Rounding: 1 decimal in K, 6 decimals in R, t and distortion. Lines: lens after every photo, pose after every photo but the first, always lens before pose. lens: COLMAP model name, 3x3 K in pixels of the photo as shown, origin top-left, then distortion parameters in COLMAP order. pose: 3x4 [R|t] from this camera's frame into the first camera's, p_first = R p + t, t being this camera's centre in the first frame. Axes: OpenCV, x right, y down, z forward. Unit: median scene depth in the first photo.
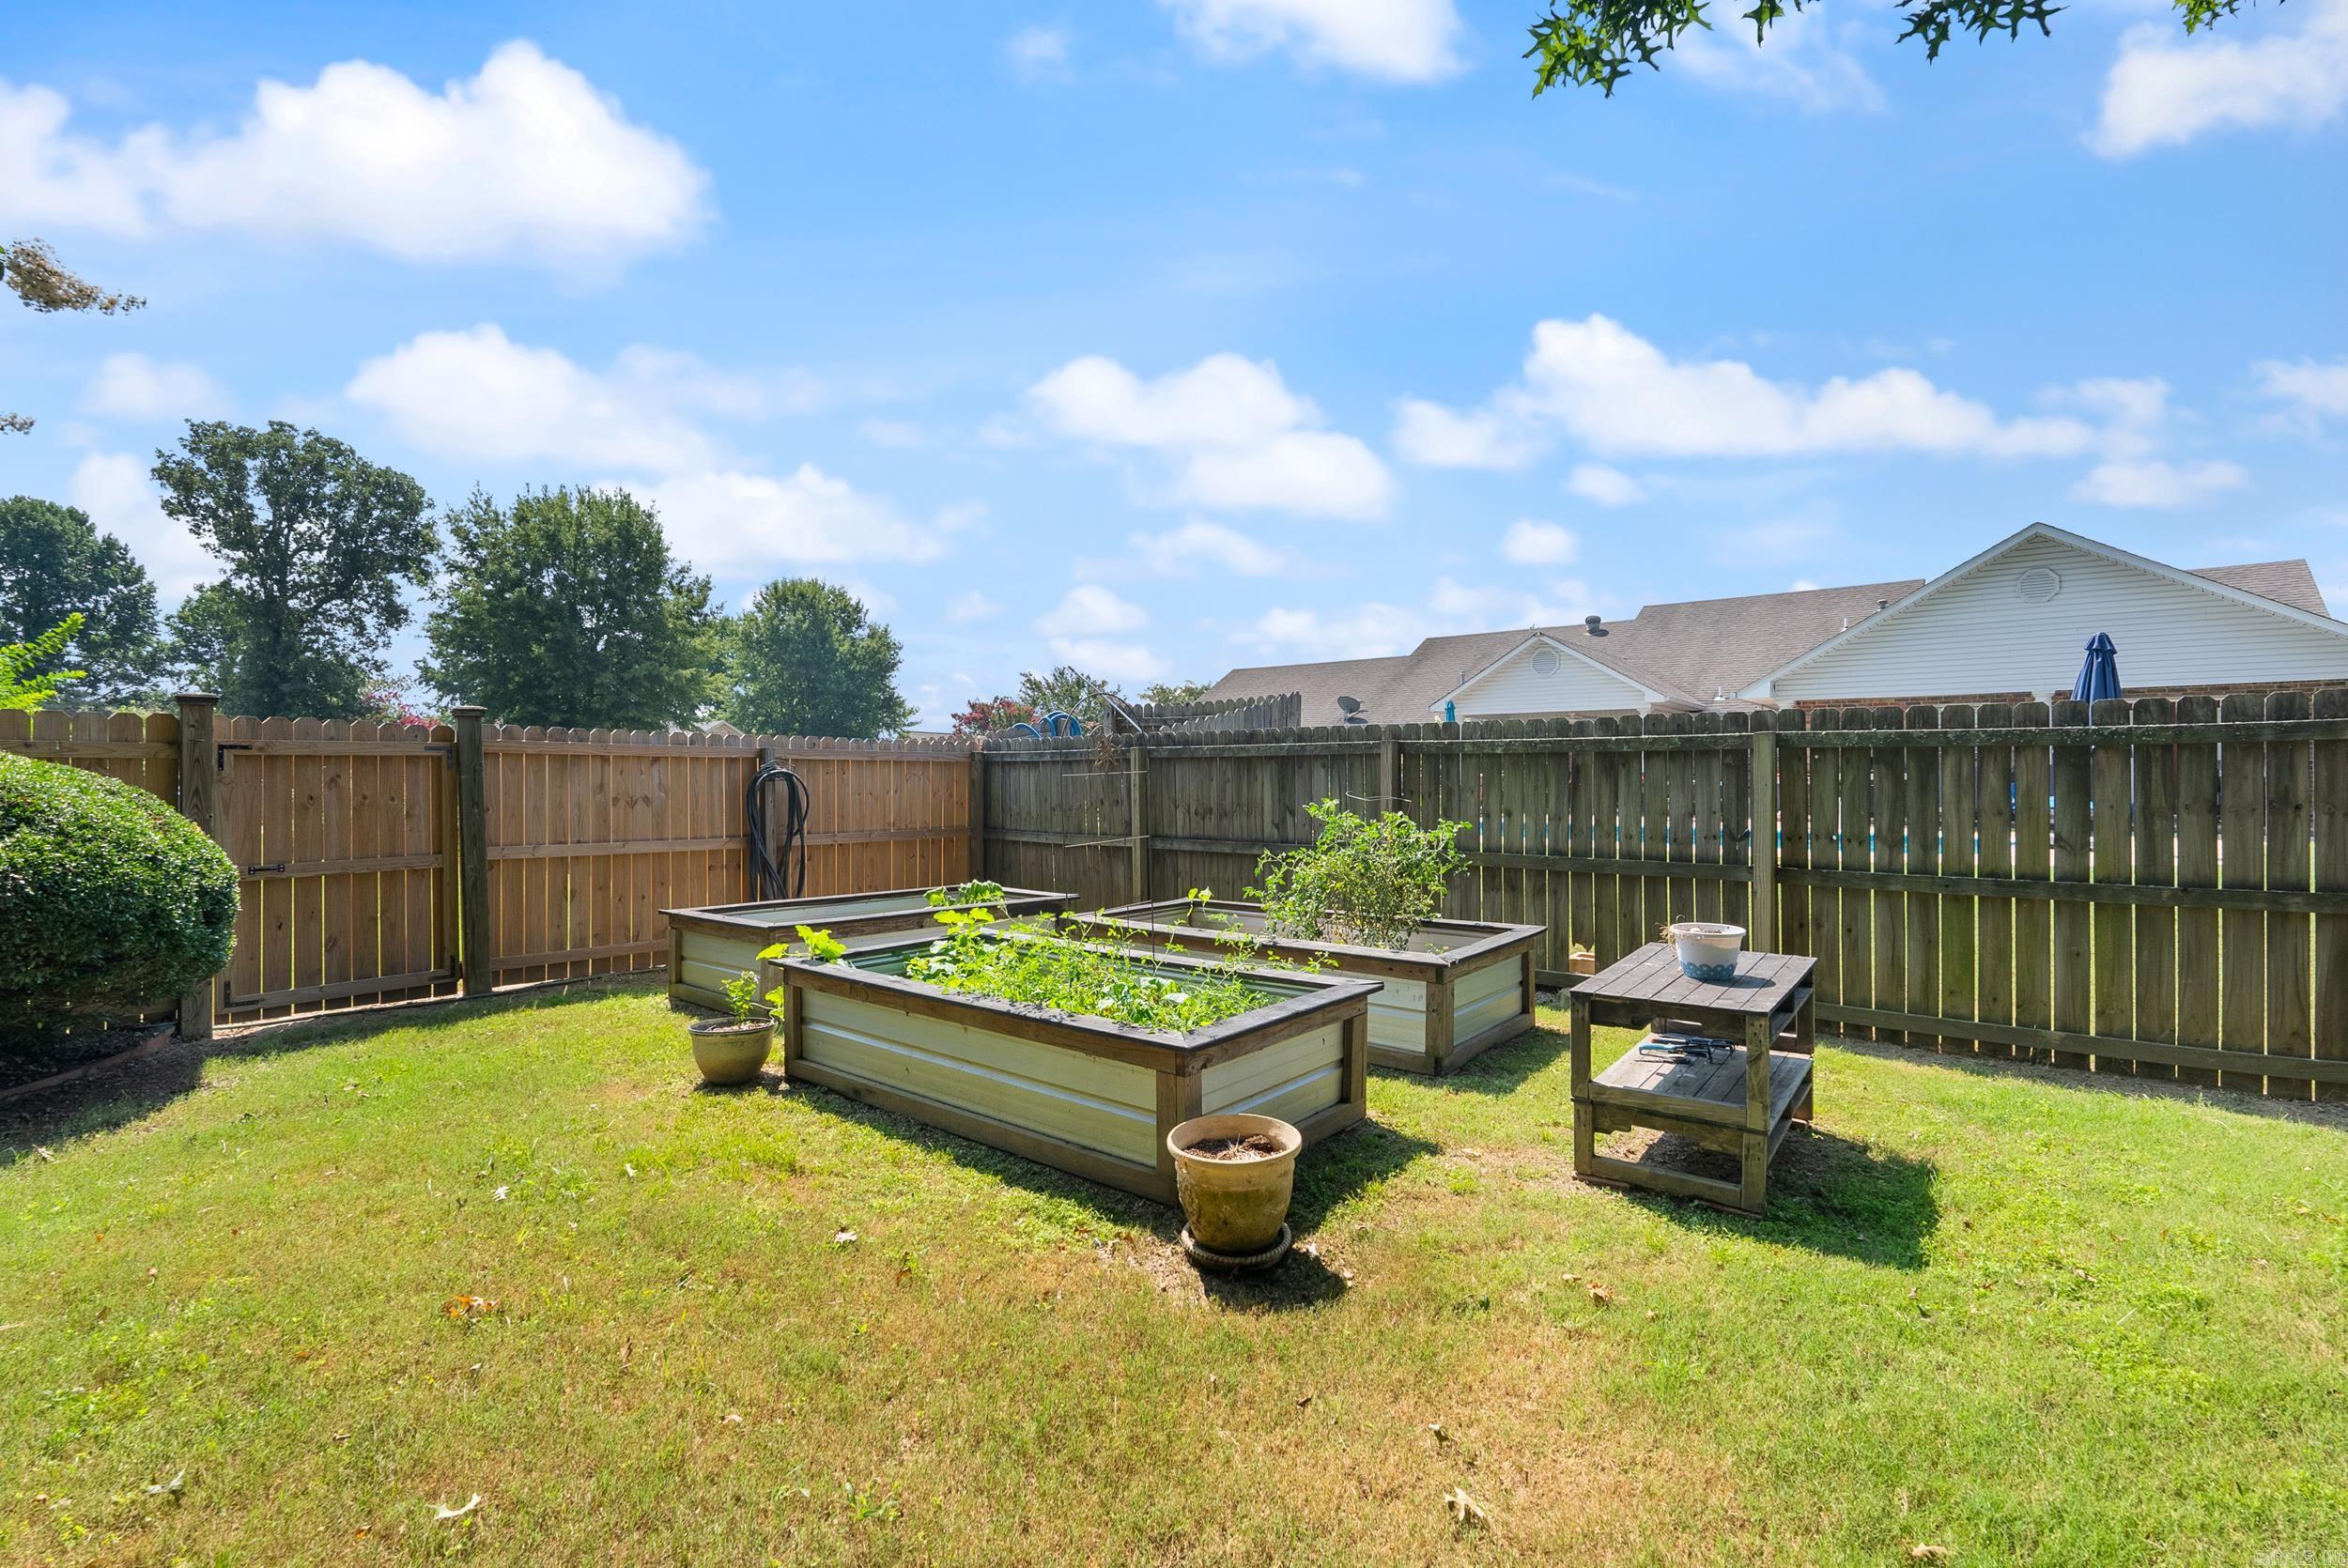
lens RADIAL K [[1038.0, 0, 1174.0], [0, 1038.0, 784.0], [0, 0, 1]] dist [-0.000066, -0.000005]
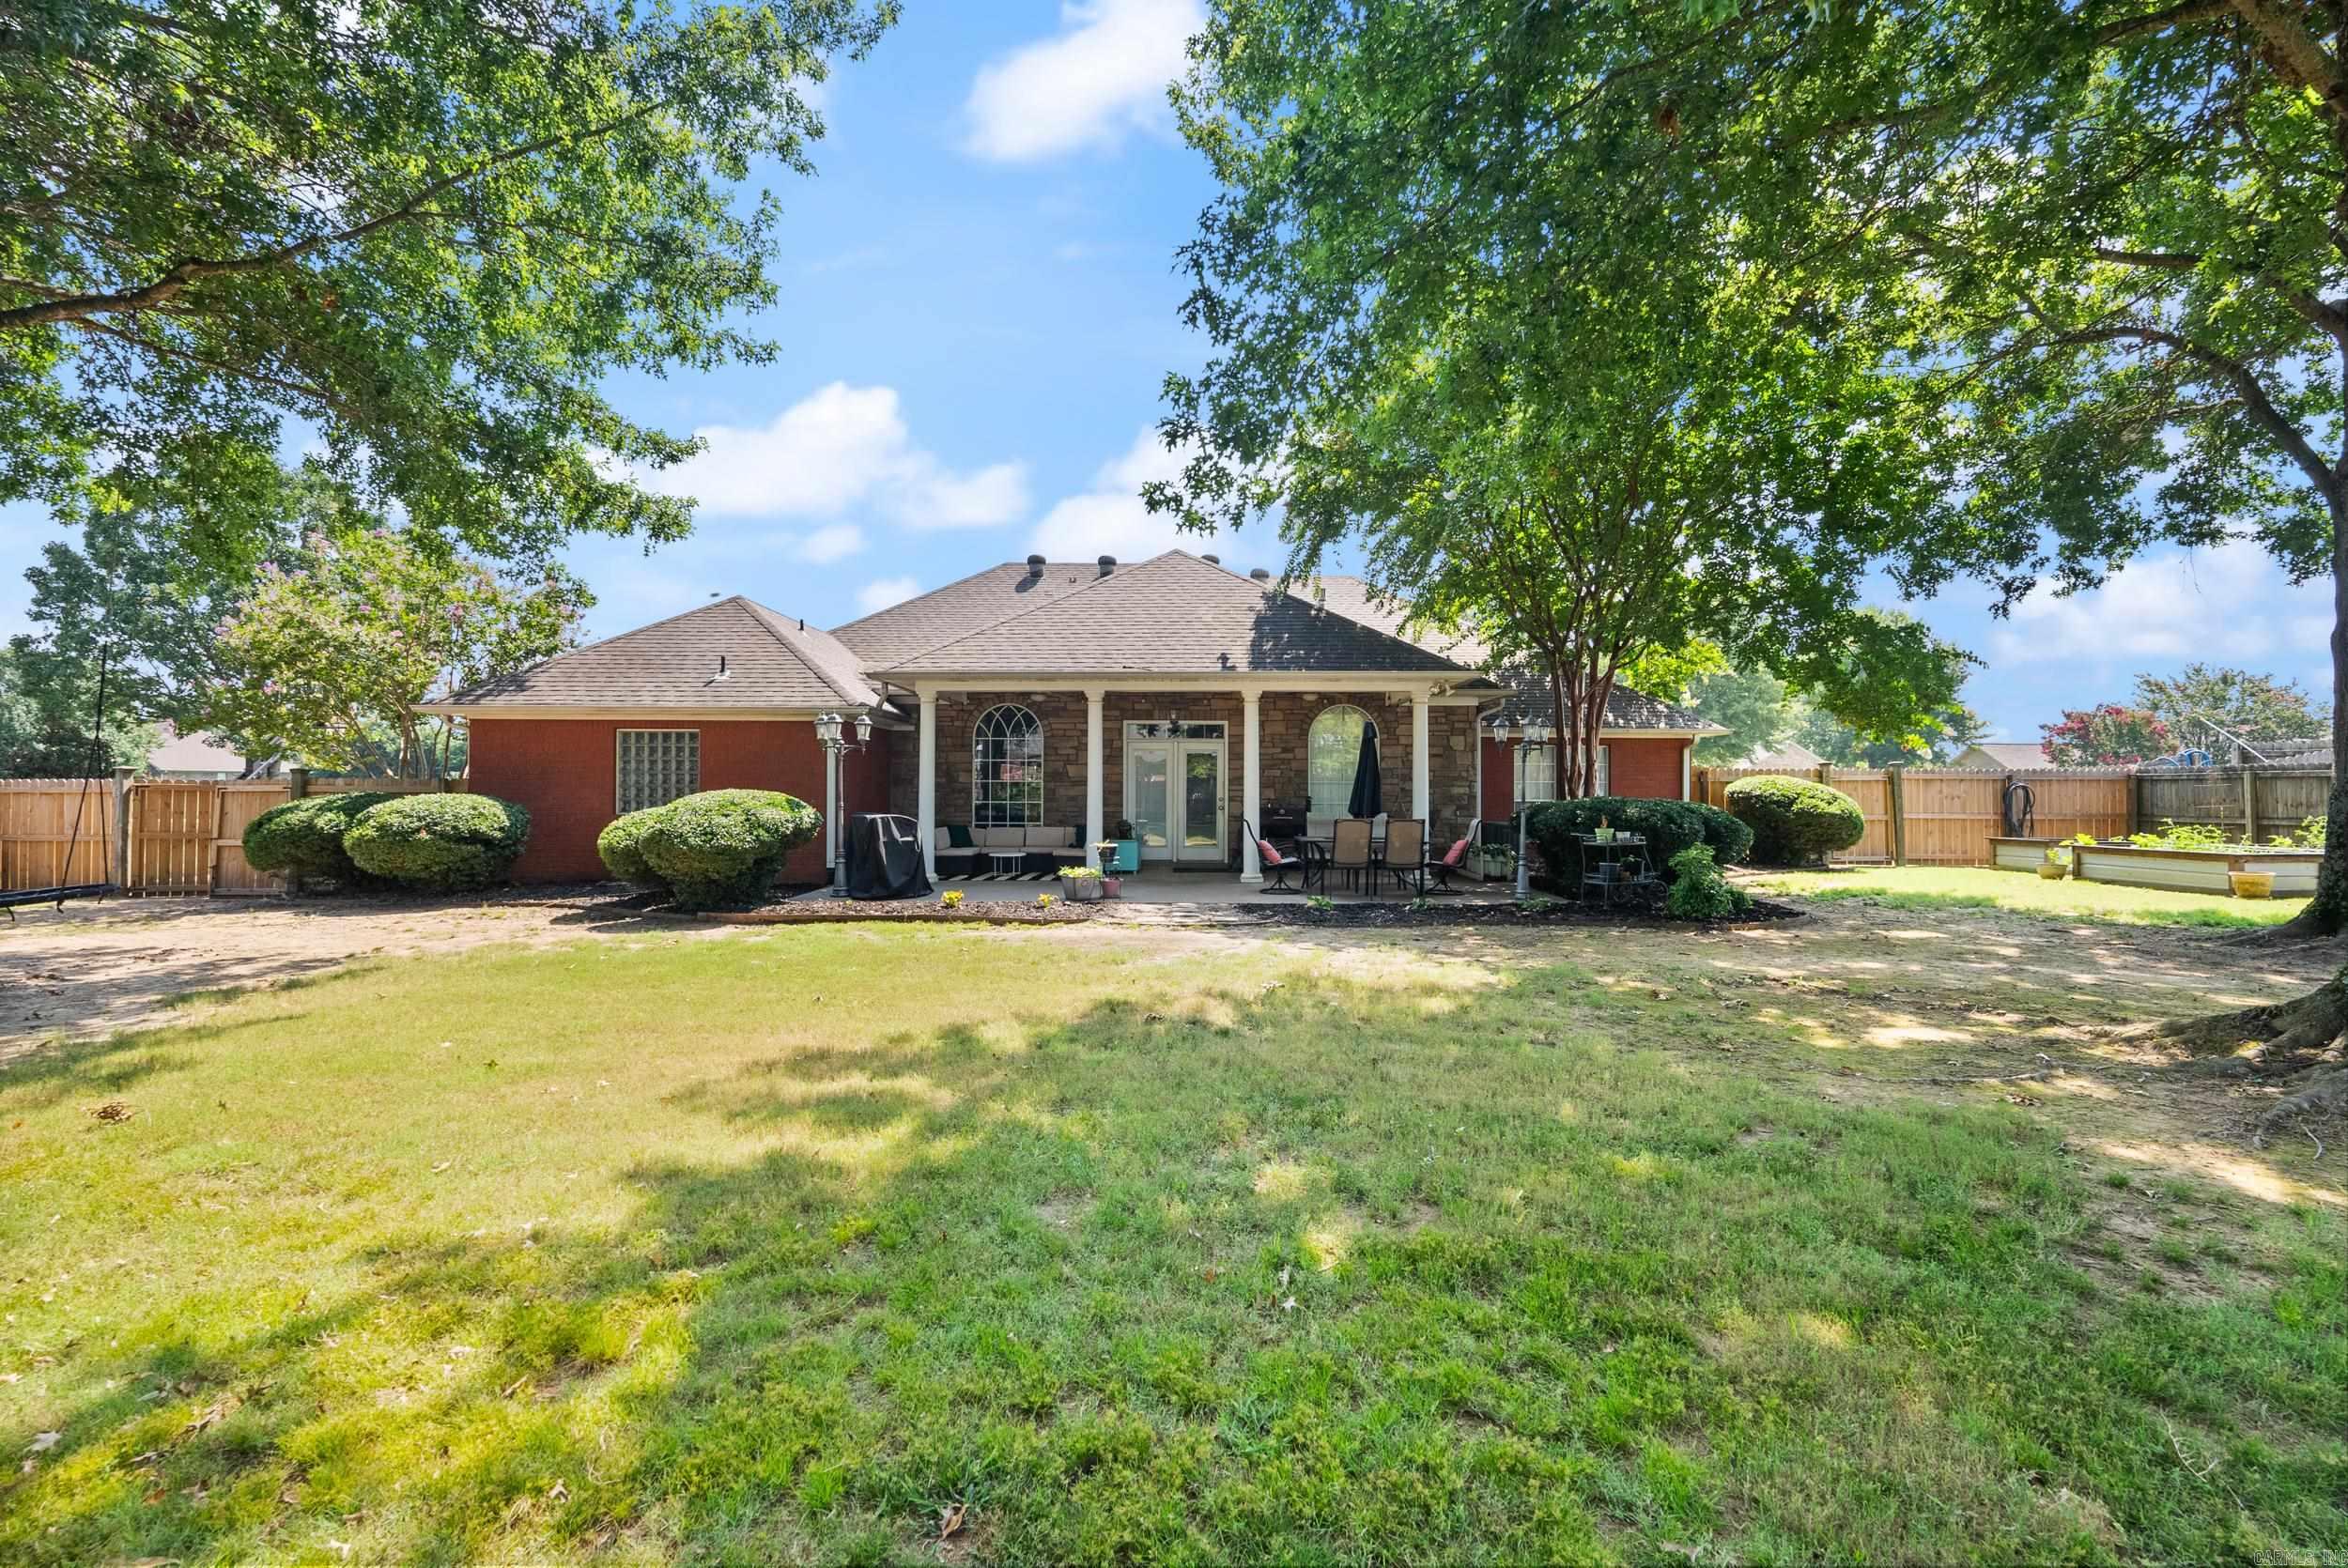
lens RADIAL K [[1038.0, 0, 1174.0], [0, 1038.0, 784.0], [0, 0, 1]] dist [-0.000066, -0.000005]
pose [[0.631073, -0.007299, -0.775689, 0.031738], [-0.003661, 0.999917, -0.012387, 0.002904], [0.775715, 0.010657, 0.630994, -0.277871]]
